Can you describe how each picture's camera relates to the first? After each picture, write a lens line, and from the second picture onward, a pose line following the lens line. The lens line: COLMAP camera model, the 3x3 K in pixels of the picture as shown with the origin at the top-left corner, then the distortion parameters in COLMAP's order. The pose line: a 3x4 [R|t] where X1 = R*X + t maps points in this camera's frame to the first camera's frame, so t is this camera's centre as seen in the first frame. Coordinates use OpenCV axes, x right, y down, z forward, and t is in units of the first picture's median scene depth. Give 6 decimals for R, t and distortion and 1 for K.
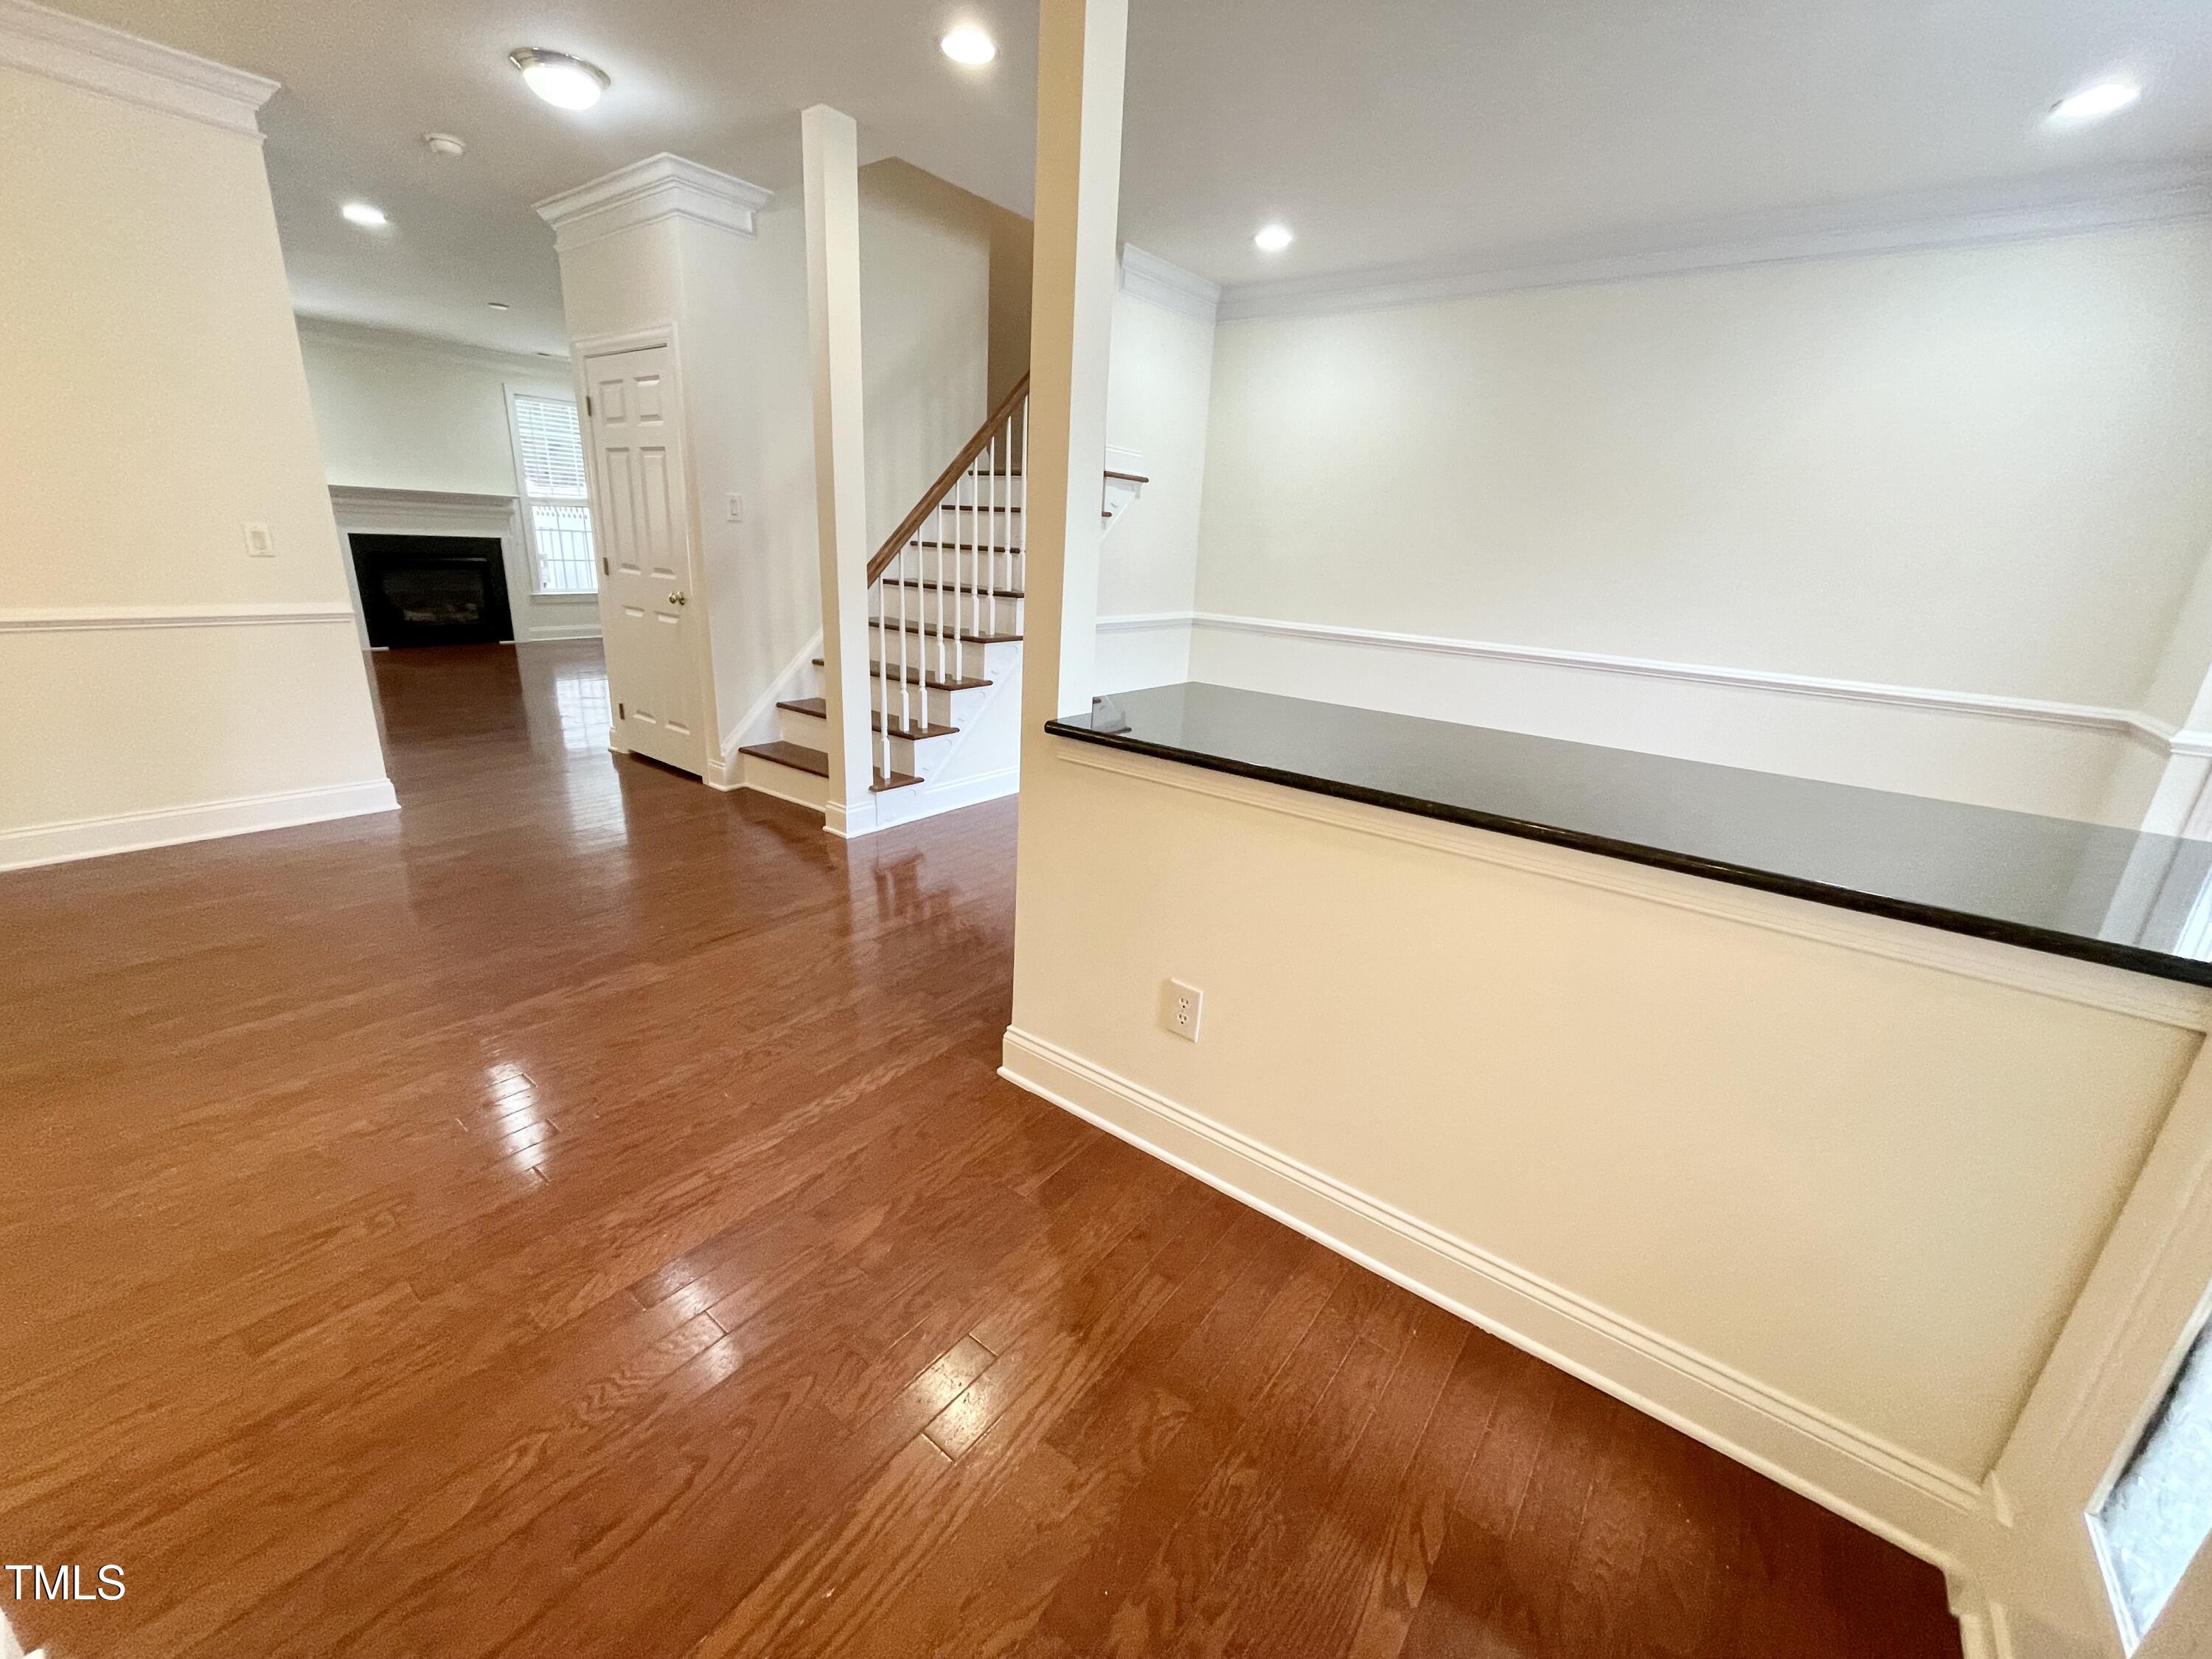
lens RADIAL K [[889.9, 0, 1100.8], [0, 889.9, 828.3], [0, 0, 1]] dist [-0.000802, -0.000622]
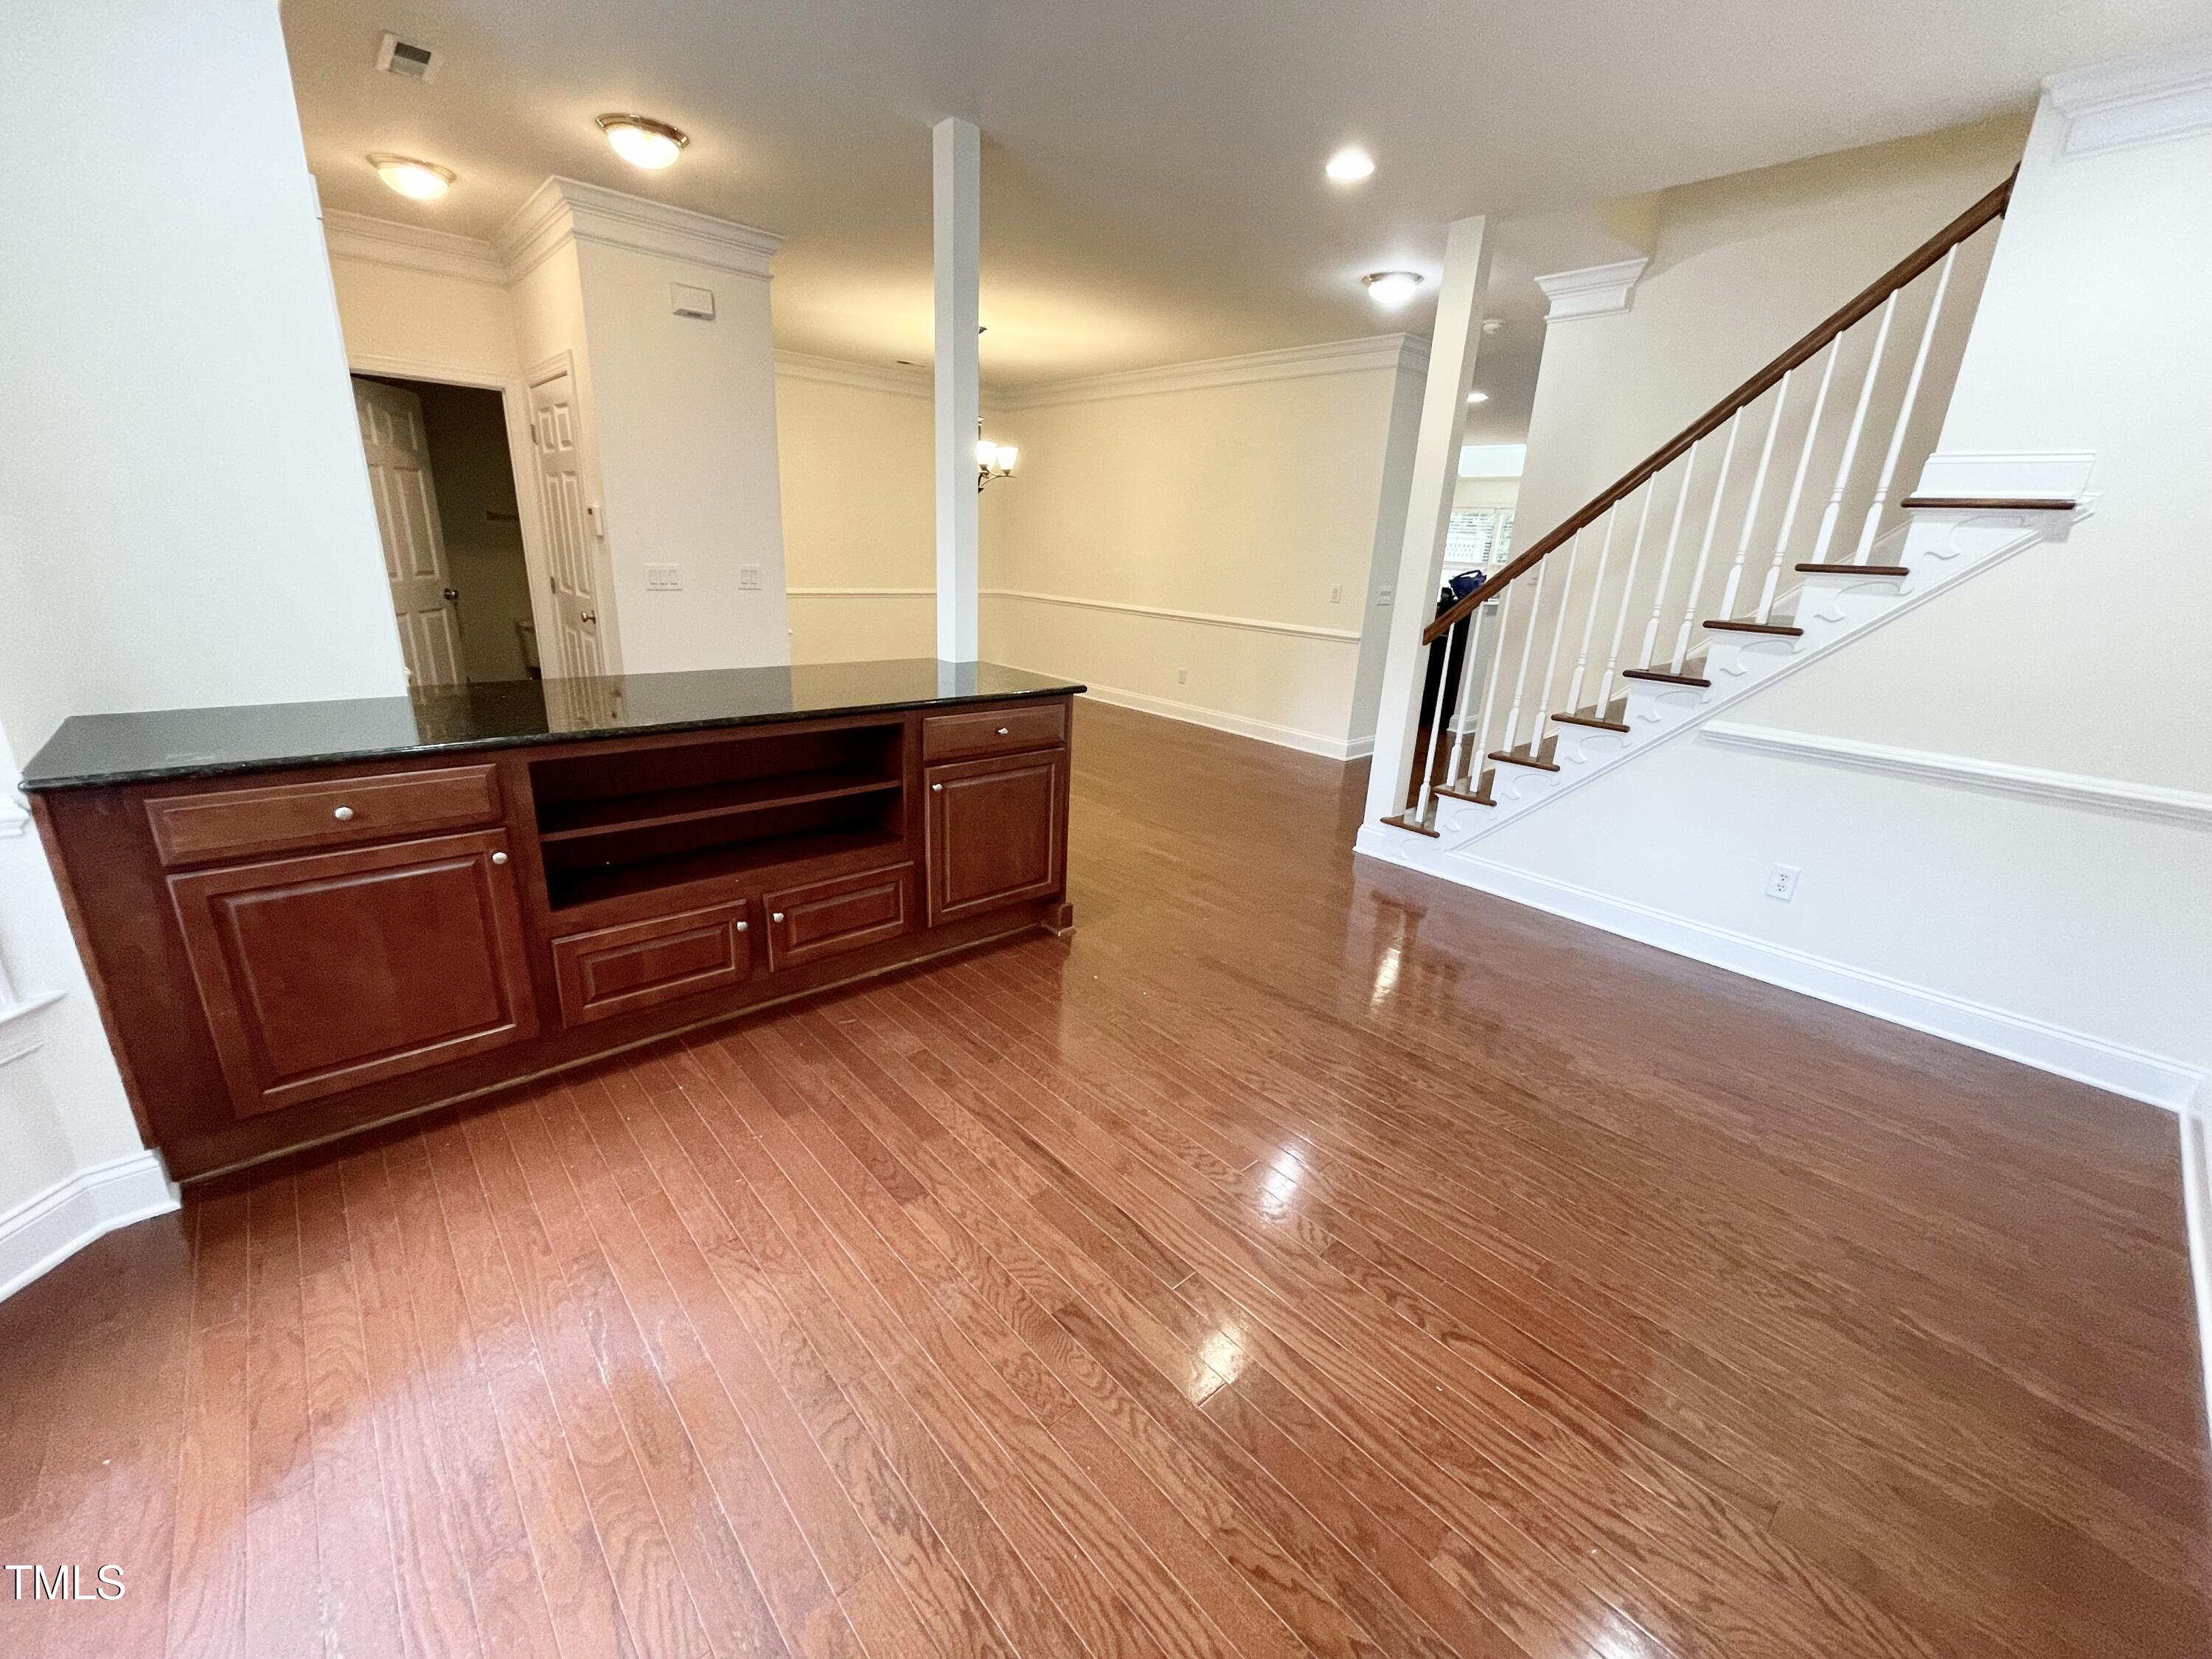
lens RADIAL K [[889.9, 0, 1100.8], [0, 889.9, 828.3], [0, 0, 1]] dist [-0.000802, -0.000622]
pose [[-0.163274, 0.244739, -0.955743, 0.785995], [-0.359258, 0.887482, 0.288633, -0.210657], [0.918845, 0.390484, -0.056978, 0.708097]]
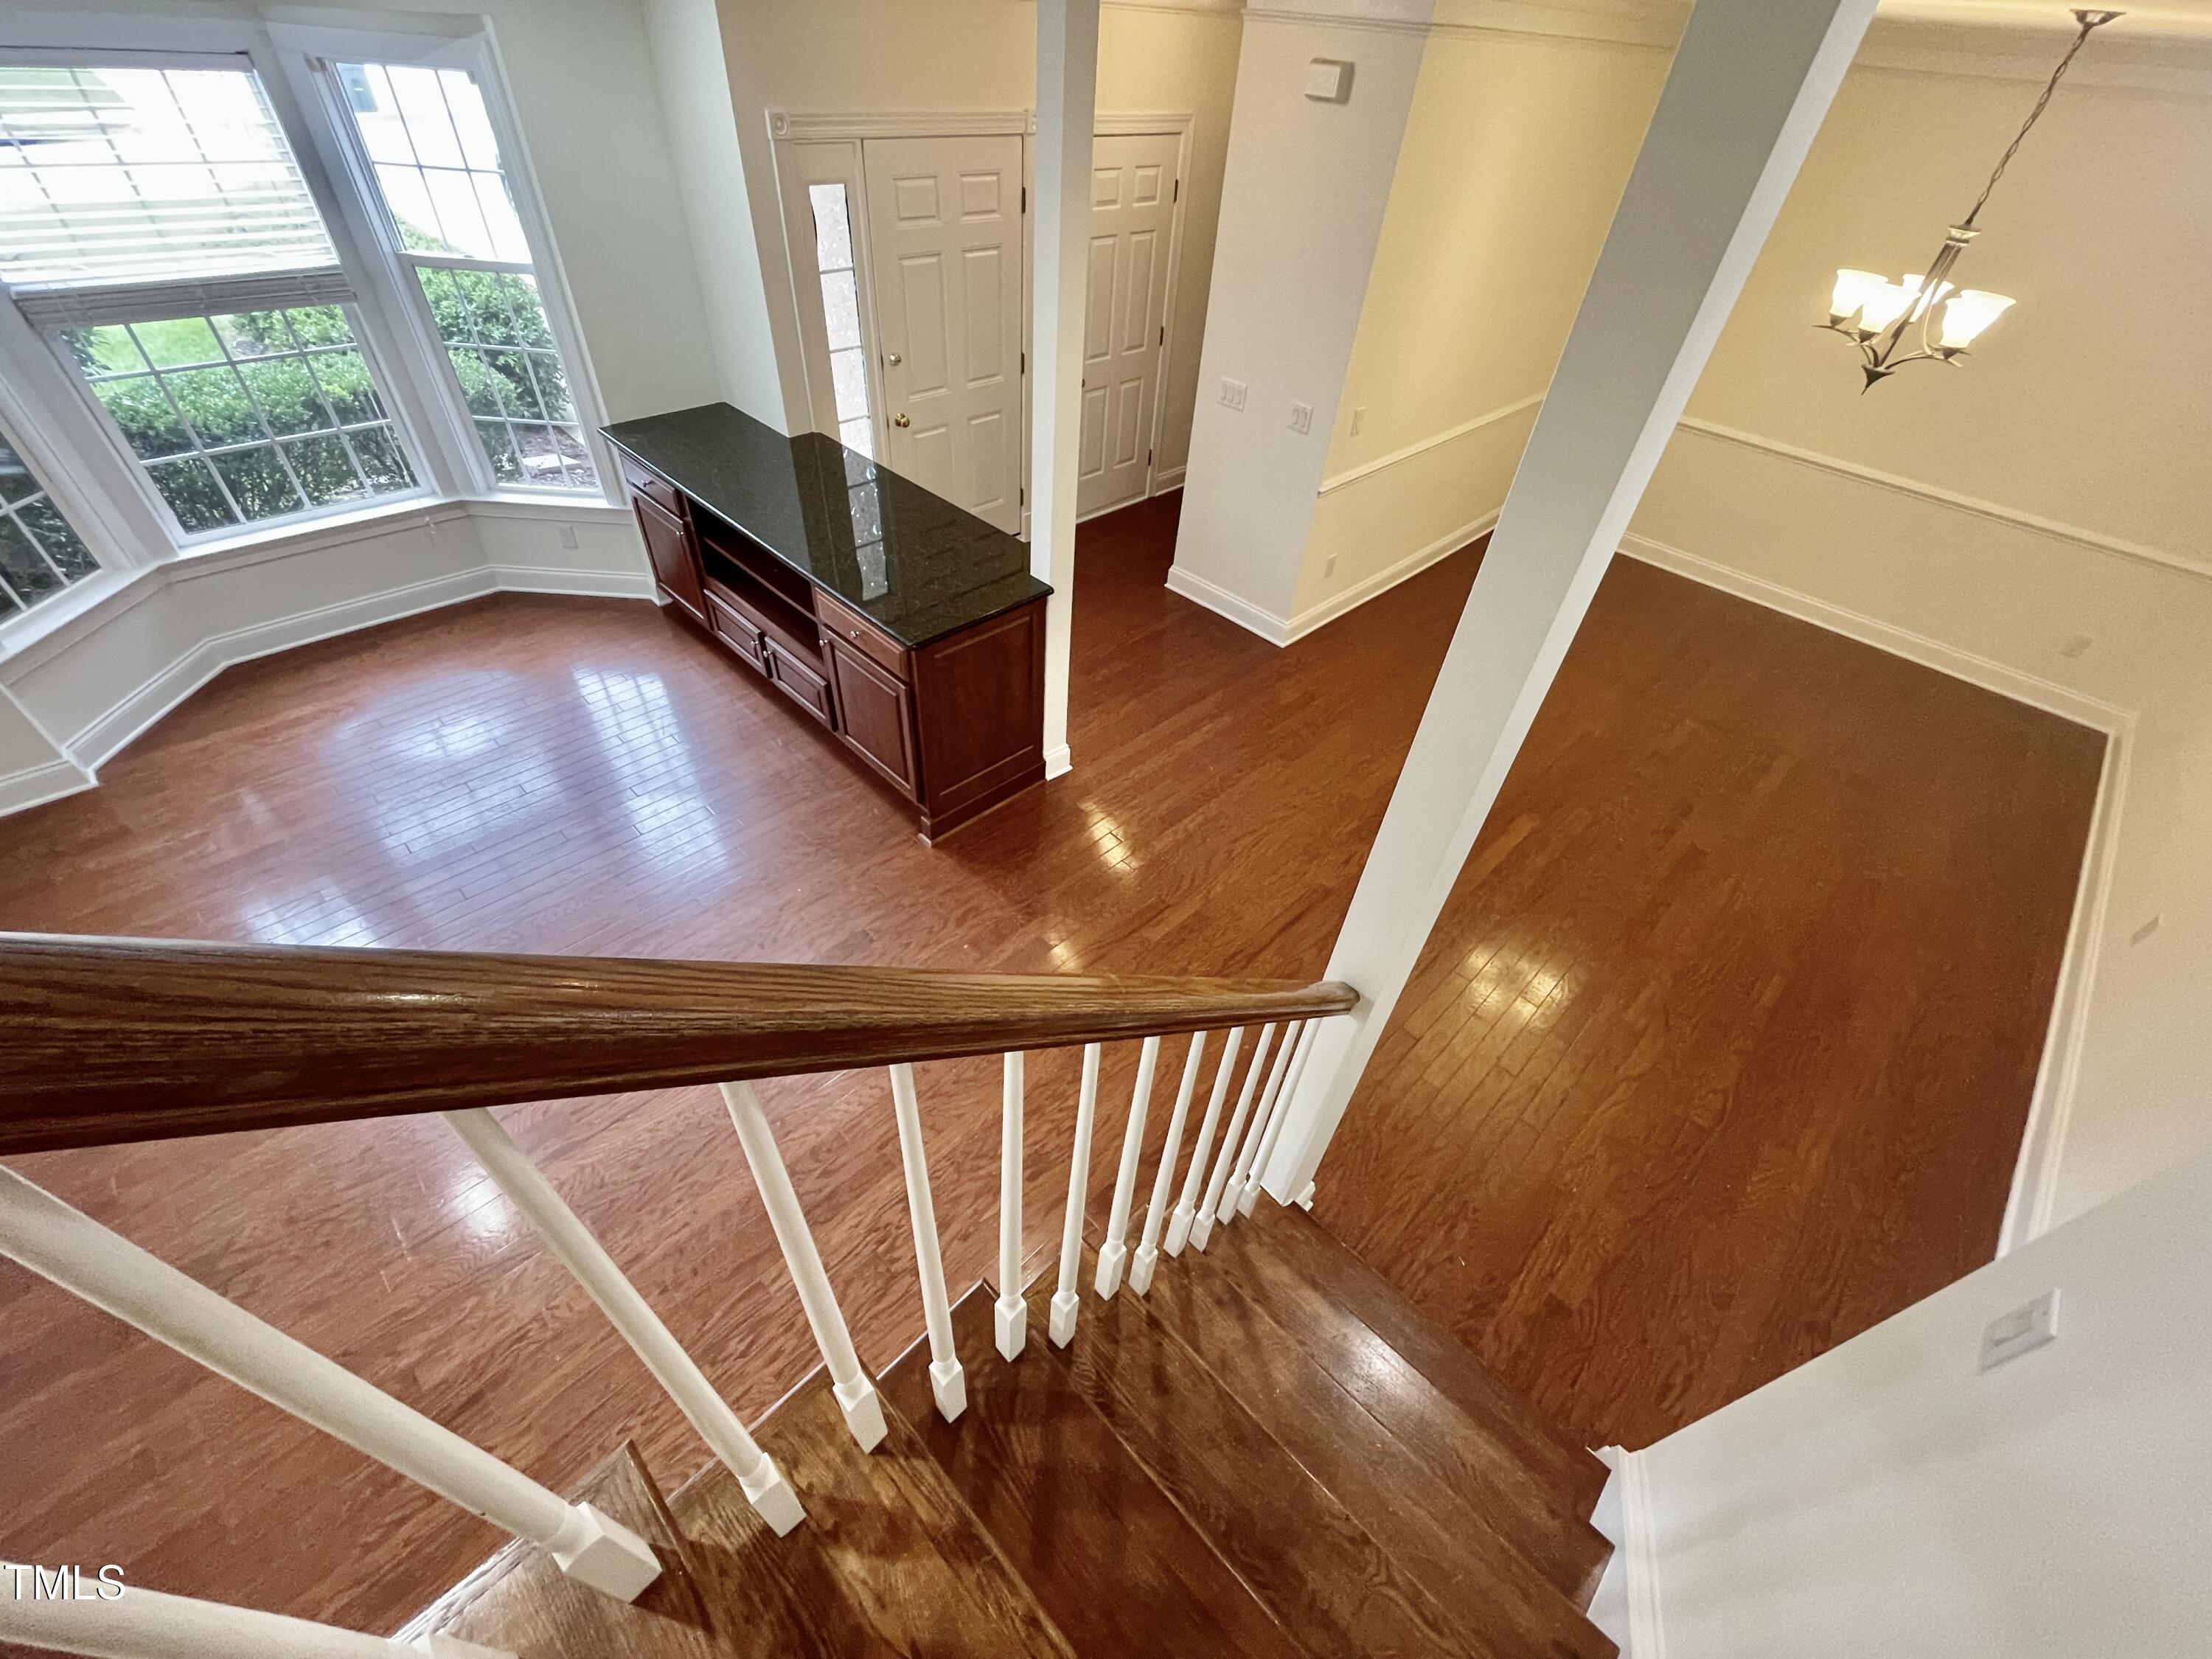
lens RADIAL K [[889.9, 0, 1100.8], [0, 889.9, 828.3], [0, 0, 1]] dist [-0.000802, -0.000622]
pose [[-0.986463, -0.163906, 0.005094, -0.108638], [-0.075216, 0.479851, 0.874120, -0.650057], [-0.145718, 0.861904, -0.485684, 1.048781]]
